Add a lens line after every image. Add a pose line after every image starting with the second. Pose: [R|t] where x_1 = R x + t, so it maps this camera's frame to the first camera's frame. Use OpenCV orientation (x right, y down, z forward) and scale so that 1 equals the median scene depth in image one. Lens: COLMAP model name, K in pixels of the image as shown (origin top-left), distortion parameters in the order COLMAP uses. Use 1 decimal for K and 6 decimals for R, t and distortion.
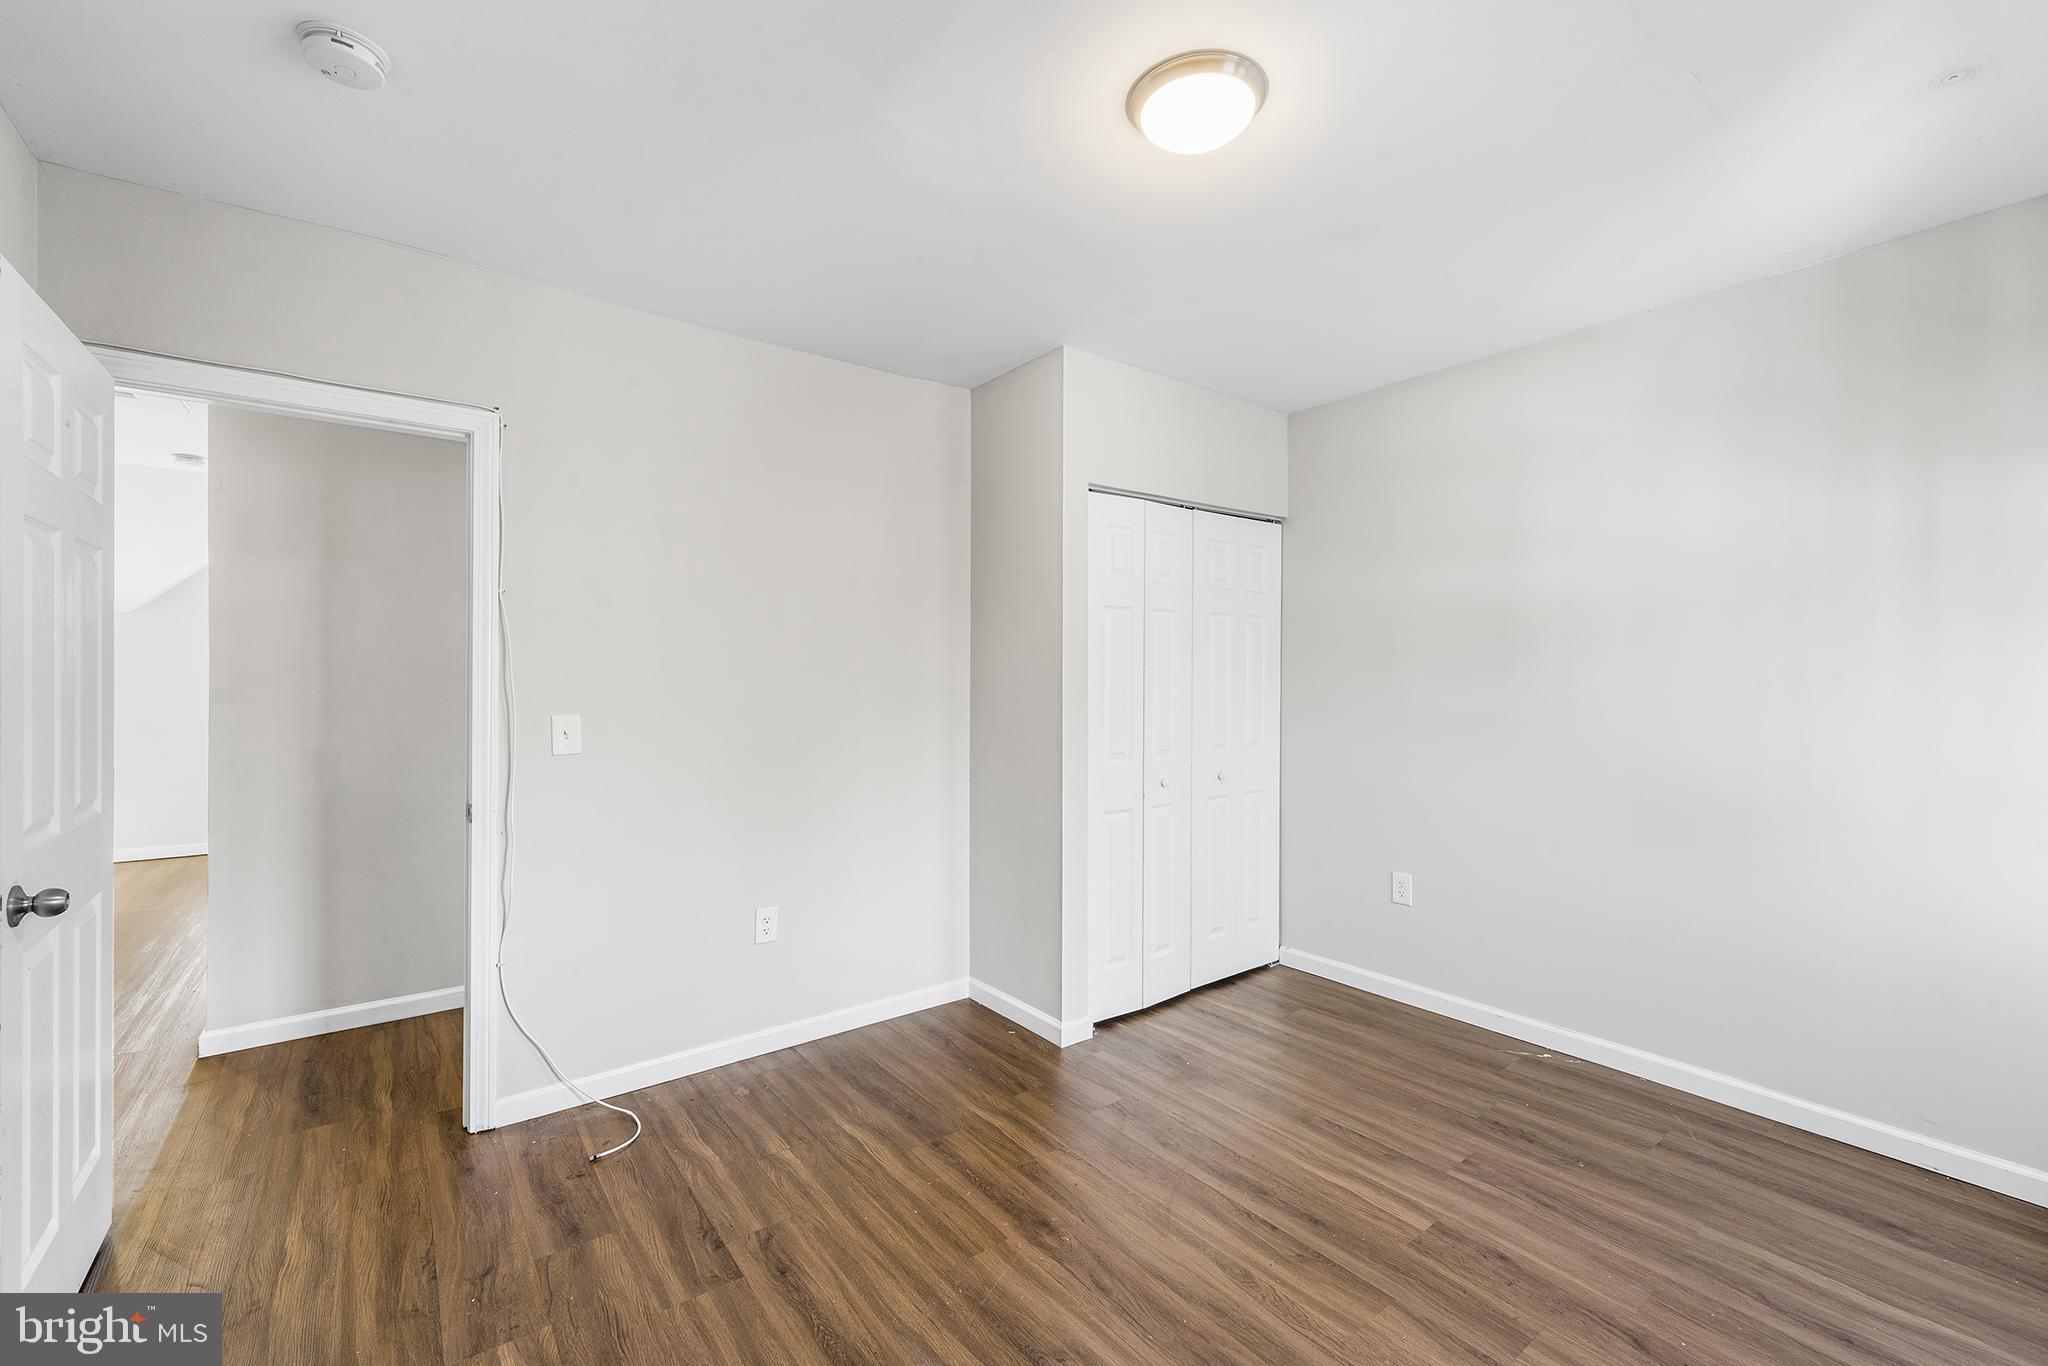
lens RADIAL K [[841.0, 0, 1029.4], [0, 841.0, 676.2], [0, 0, 1]] dist [-0.003626, -0.000912]
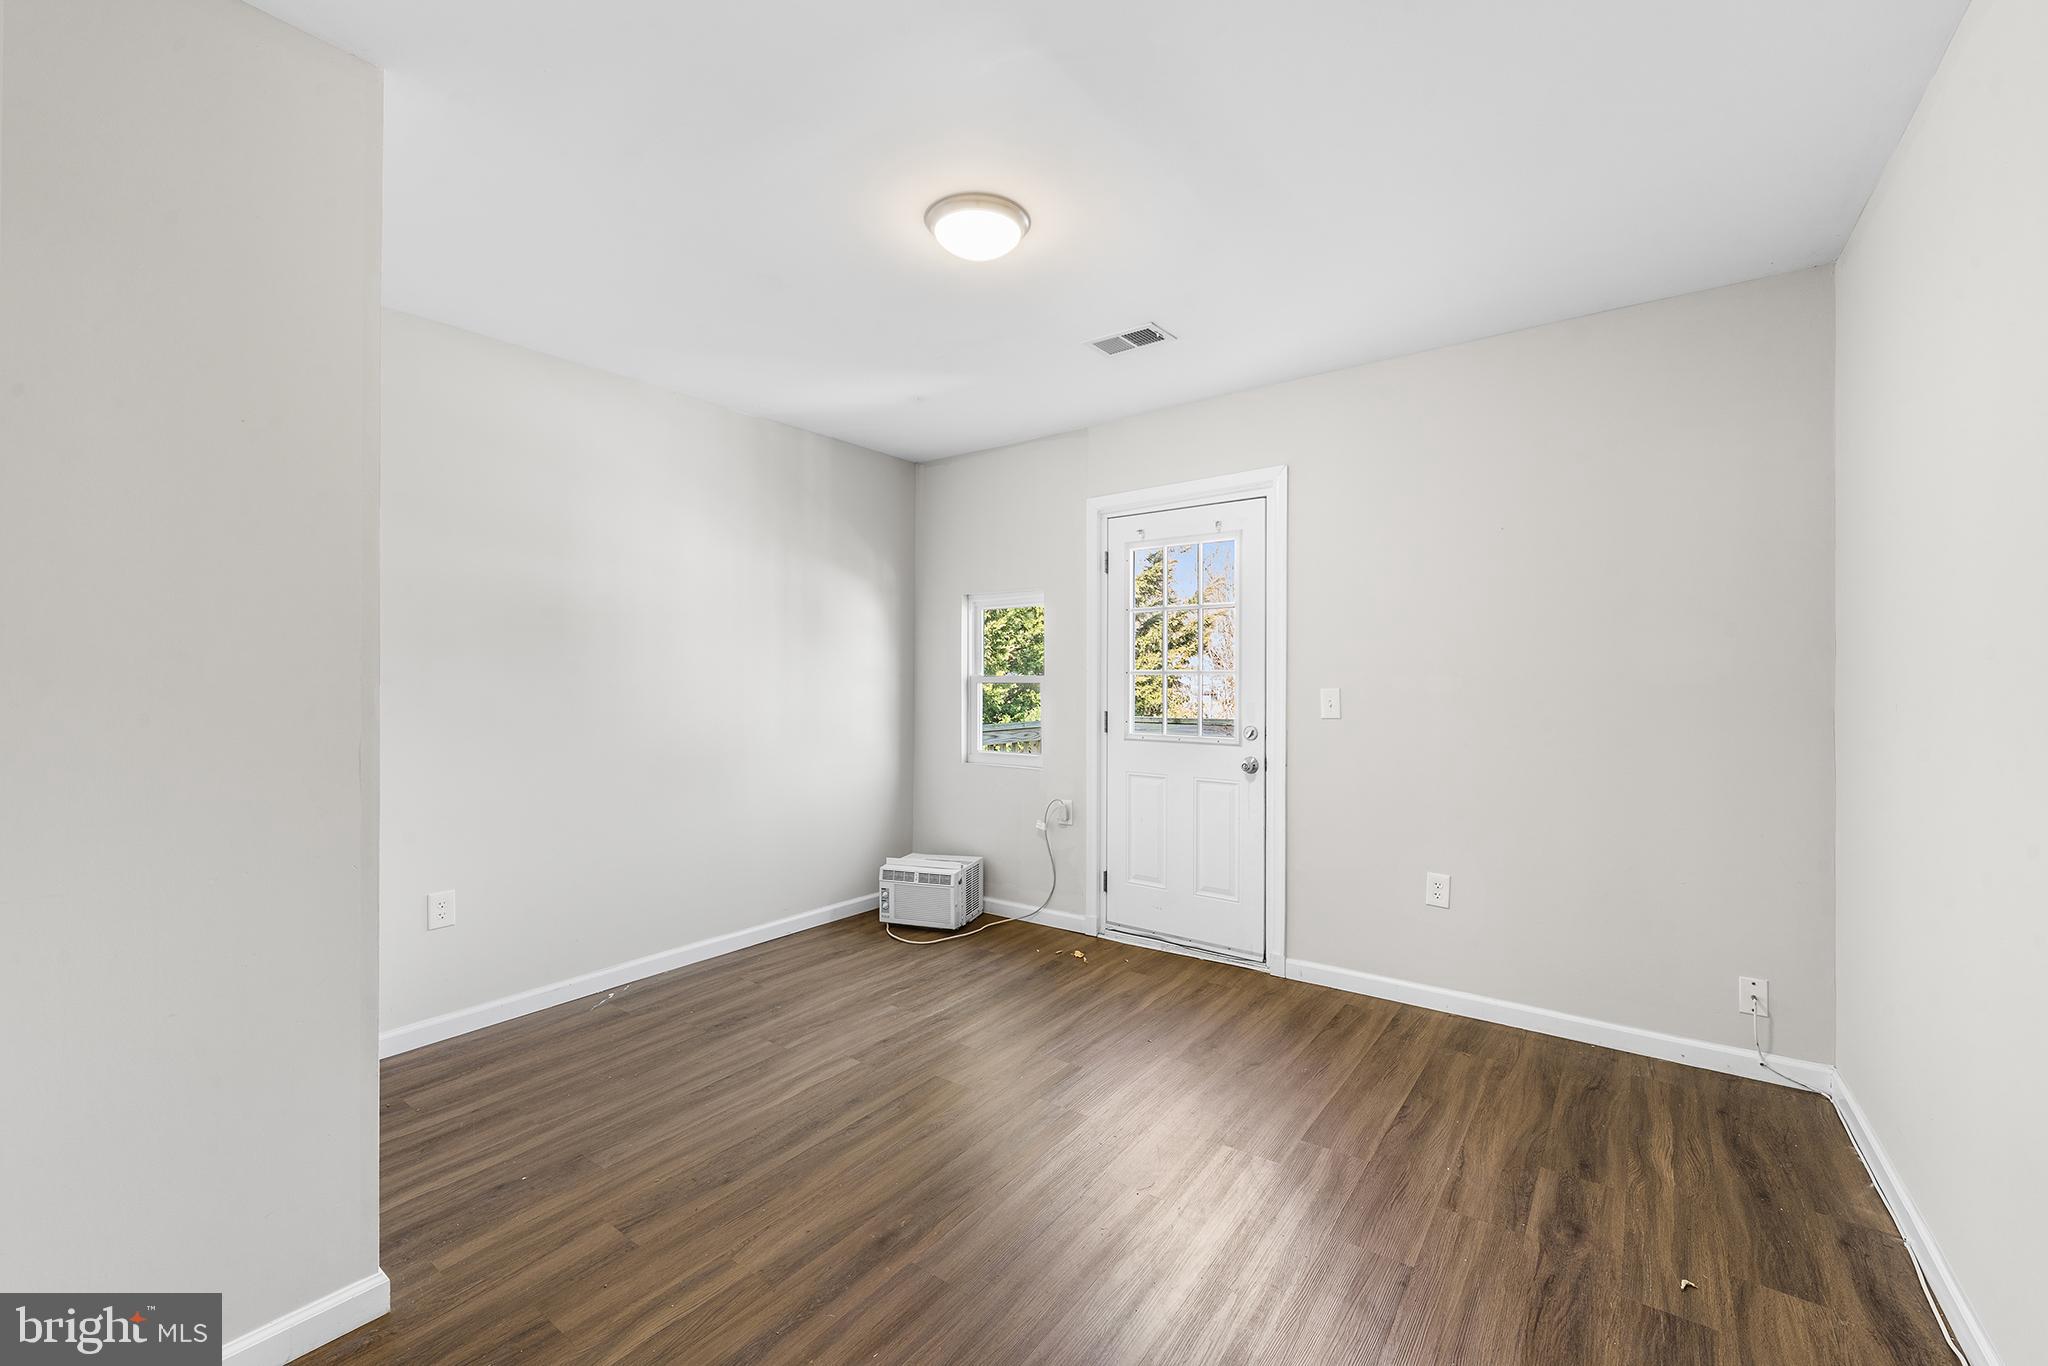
lens RADIAL K [[841.0, 0, 1029.4], [0, 841.0, 676.2], [0, 0, 1]] dist [-0.003626, -0.000912]
pose [[-0.287843, -0.000930, 0.957677, -0.785180], [-0.001760, 0.999998, 0.000442, 0.015933], [-0.957676, -0.001559, -0.287844, 0.941257]]
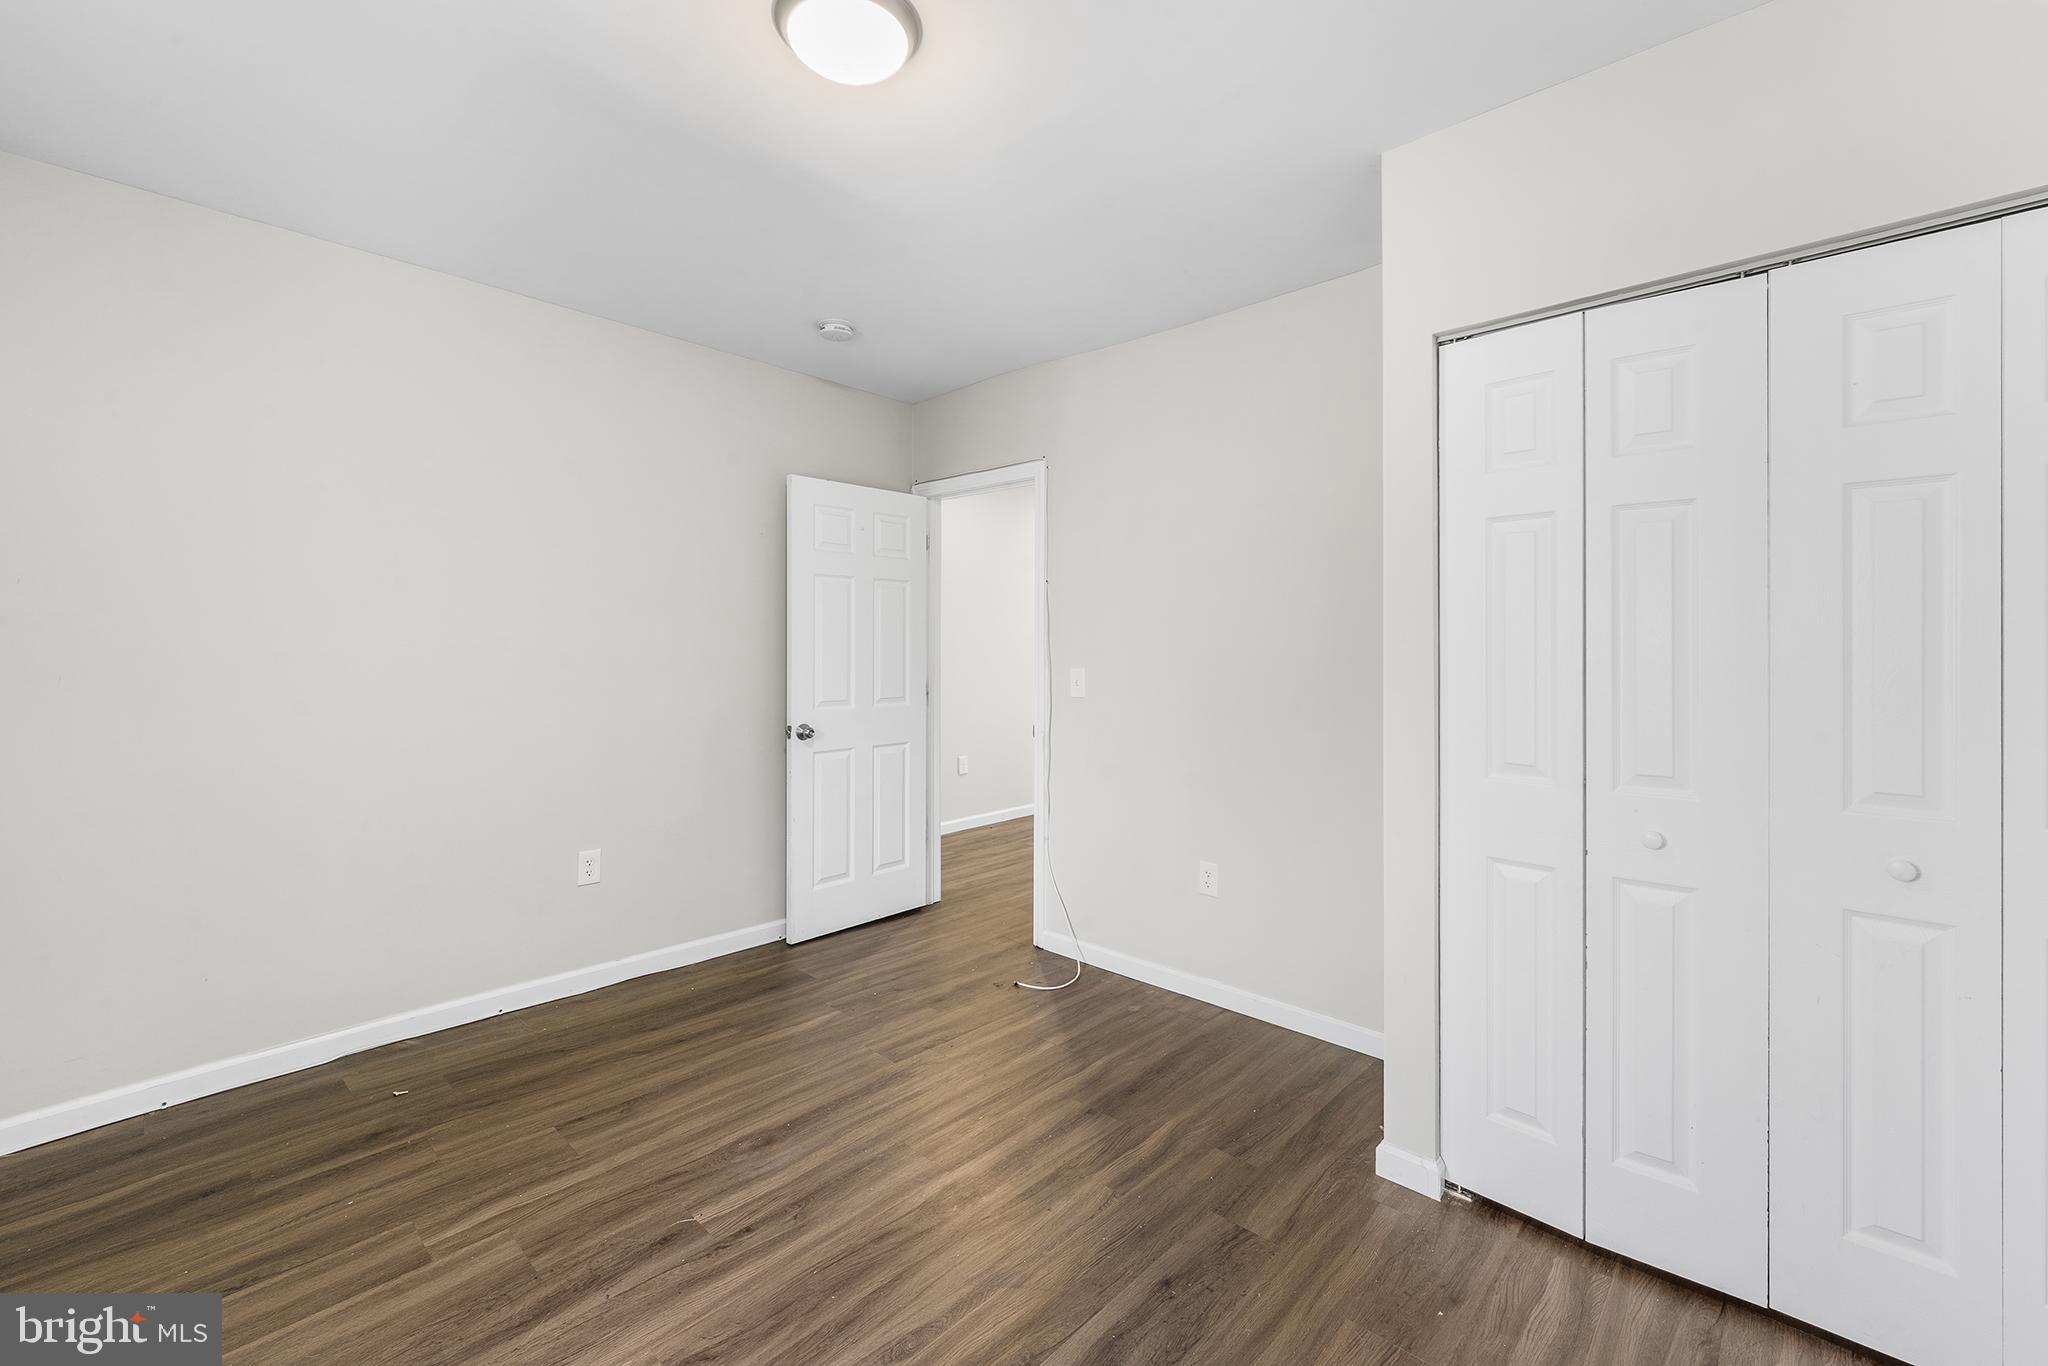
lens RADIAL K [[849.0, 0, 1027.6], [0, 849.0, 640.4], [0, 0, 1]] dist [0.001527, 0.000066]
pose [[0.170763, -0.005116, -0.985299, 0.854970], [-0.000670, 0.999986, -0.005309, 0.009311], [0.985312, 0.001567, 0.170757, 0.751070]]
